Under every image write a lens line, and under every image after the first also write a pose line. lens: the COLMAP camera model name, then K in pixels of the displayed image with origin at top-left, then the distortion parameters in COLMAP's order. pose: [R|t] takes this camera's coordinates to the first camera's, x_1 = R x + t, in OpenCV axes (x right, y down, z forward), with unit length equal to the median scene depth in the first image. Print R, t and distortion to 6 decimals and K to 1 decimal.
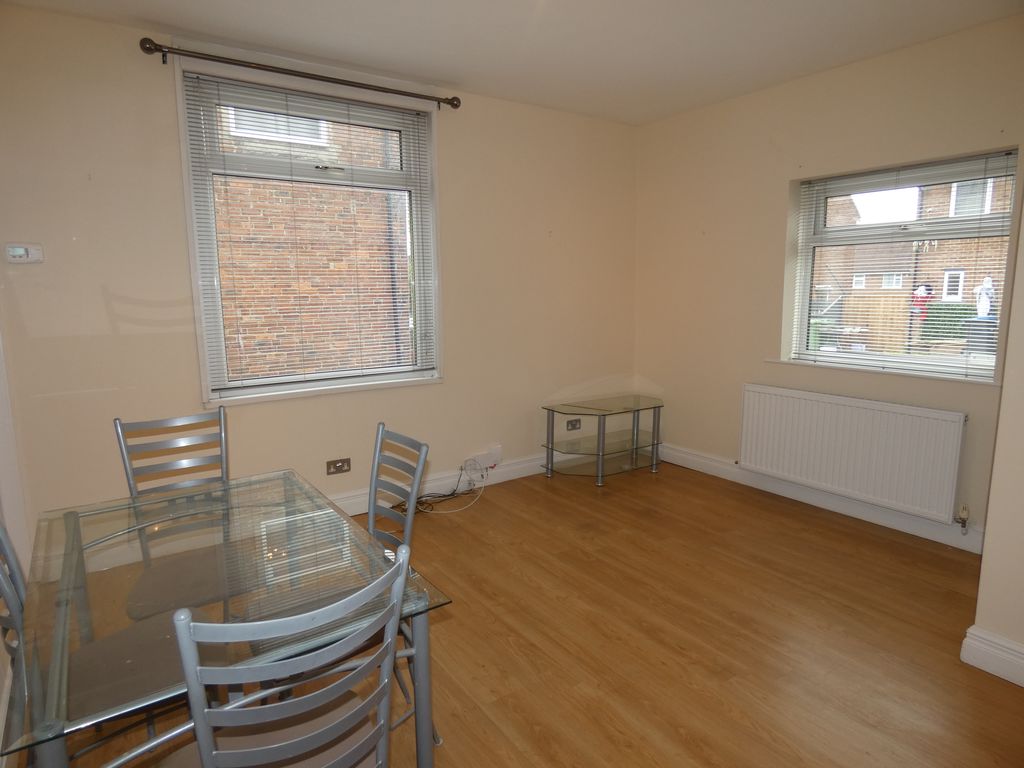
lens RADIAL K [[601.8, 0, 512.0], [0, 601.8, 384.0], [0, 0, 1]] dist [-0.013169, -0.000112]
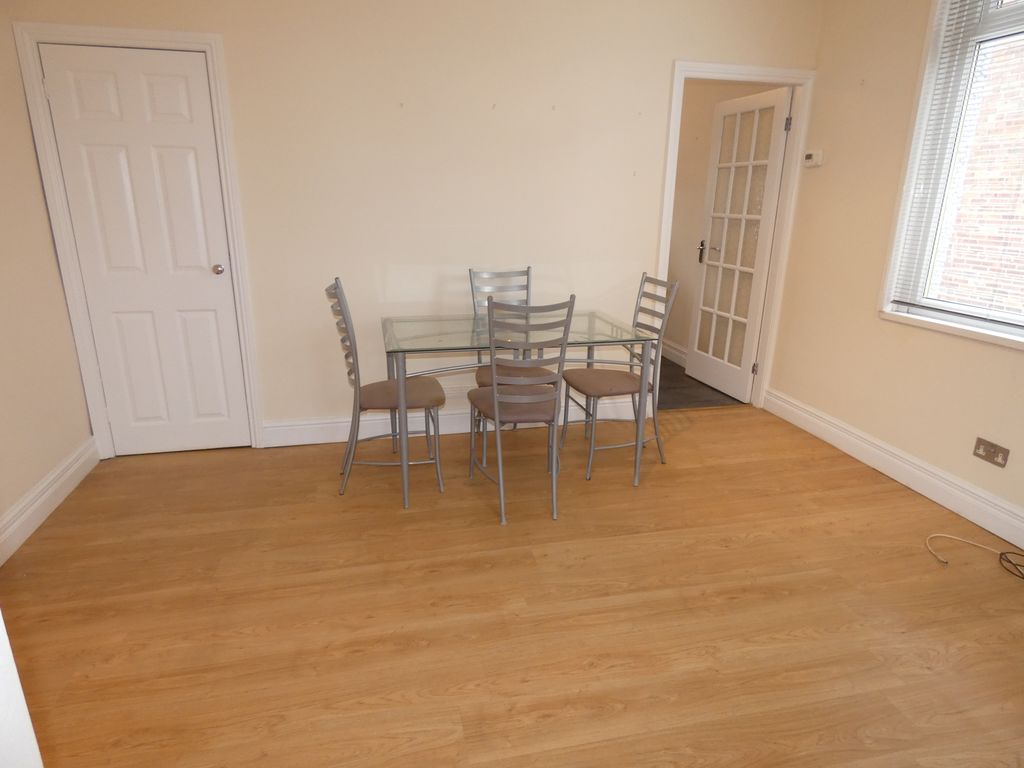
lens RADIAL K [[608.4, 0, 512.0], [0, 608.4, 384.0], [0, 0, 1]] dist [0.000629, -0.001130]
pose [[-0.365263, 0.282640, -0.886959, 0.701659], [-0.157244, 0.920369, 0.358042, -0.136483], [0.917528, 0.270249, -0.291734, 0.920136]]
